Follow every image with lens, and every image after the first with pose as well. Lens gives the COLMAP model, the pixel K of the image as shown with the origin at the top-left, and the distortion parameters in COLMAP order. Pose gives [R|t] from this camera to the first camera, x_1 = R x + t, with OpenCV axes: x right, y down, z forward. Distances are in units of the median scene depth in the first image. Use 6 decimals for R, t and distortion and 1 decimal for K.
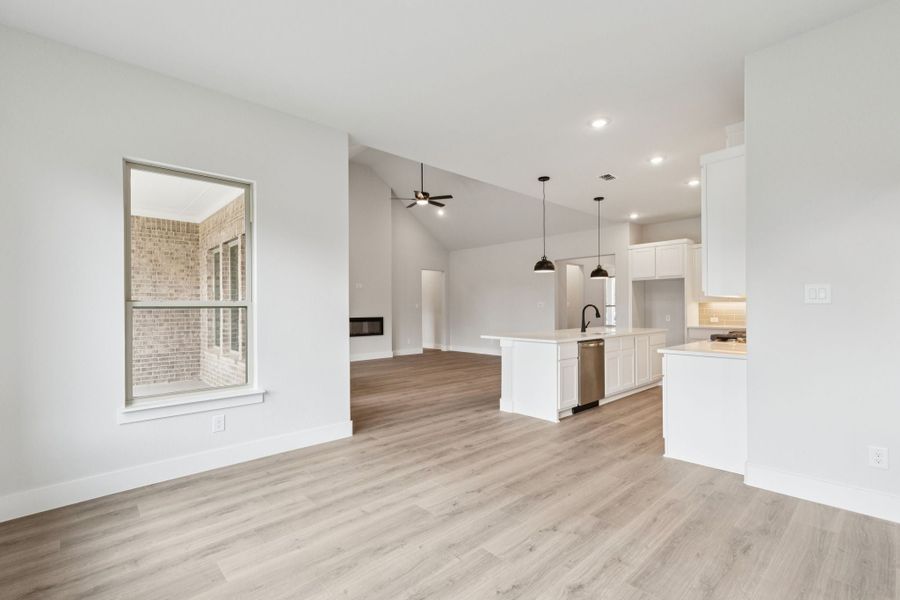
lens RADIAL K [[411.4, 0, 450.0], [0, 411.4, 303.5], [0, 0, 1]] dist [0.015210, -0.000138]
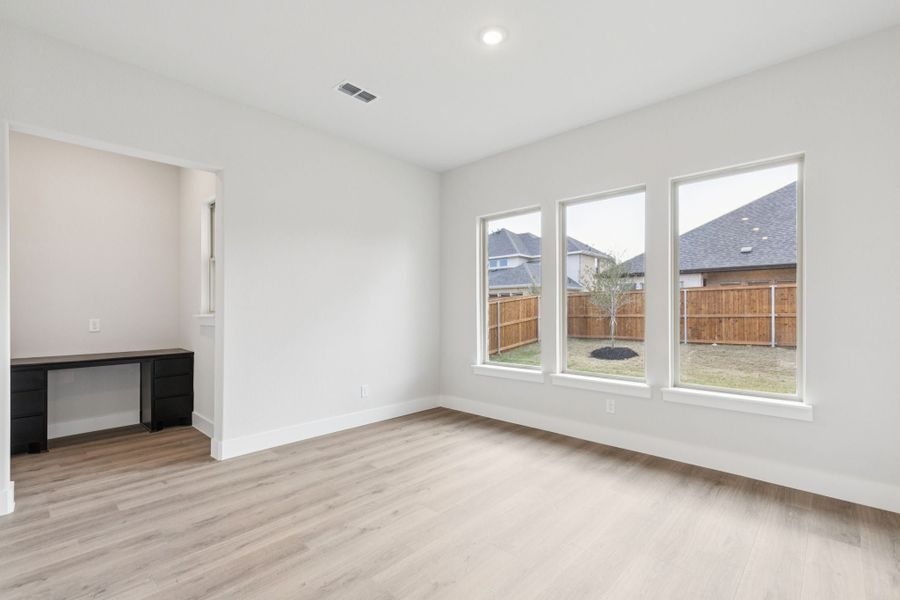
lens RADIAL K [[411.4, 0, 450.3], [0, 411.4, 305.2], [0, 0, 1]] dist [0.015210, -0.000138]
pose [[-0.997708, 0.007575, -0.067239, 0.107903], [0.008668, 0.999835, -0.015983, 0.020811], [0.067107, -0.016529, -0.997609, 2.038907]]
